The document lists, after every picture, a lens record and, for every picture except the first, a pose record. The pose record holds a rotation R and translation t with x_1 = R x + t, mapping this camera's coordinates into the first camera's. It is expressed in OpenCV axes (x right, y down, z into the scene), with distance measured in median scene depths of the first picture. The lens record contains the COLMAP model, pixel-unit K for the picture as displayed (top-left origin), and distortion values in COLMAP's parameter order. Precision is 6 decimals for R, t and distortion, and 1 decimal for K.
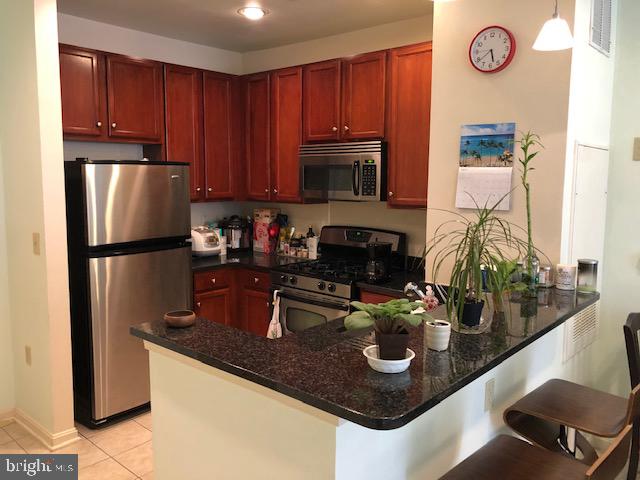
lens RADIAL K [[523.4, 0, 322.8], [0, 523.4, 236.7], [0, 0, 1]] dist [0.001439, -0.004491]
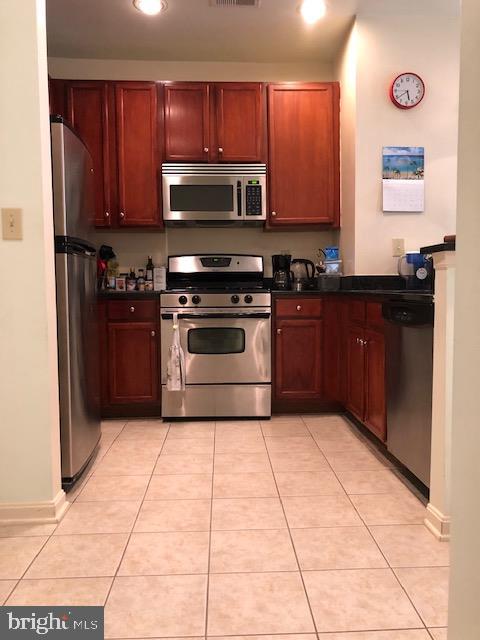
lens RADIAL K [[523.4, 0, 243.3], [0, 523.4, 322.3], [0, 0, 1]] dist [0.001439, -0.004491]
pose [[0.724345, -0.061183, 0.686717, -0.876323], [0.093762, 0.995542, -0.010202, 0.192386], [-0.683032, 0.071777, 0.726853, 0.337220]]
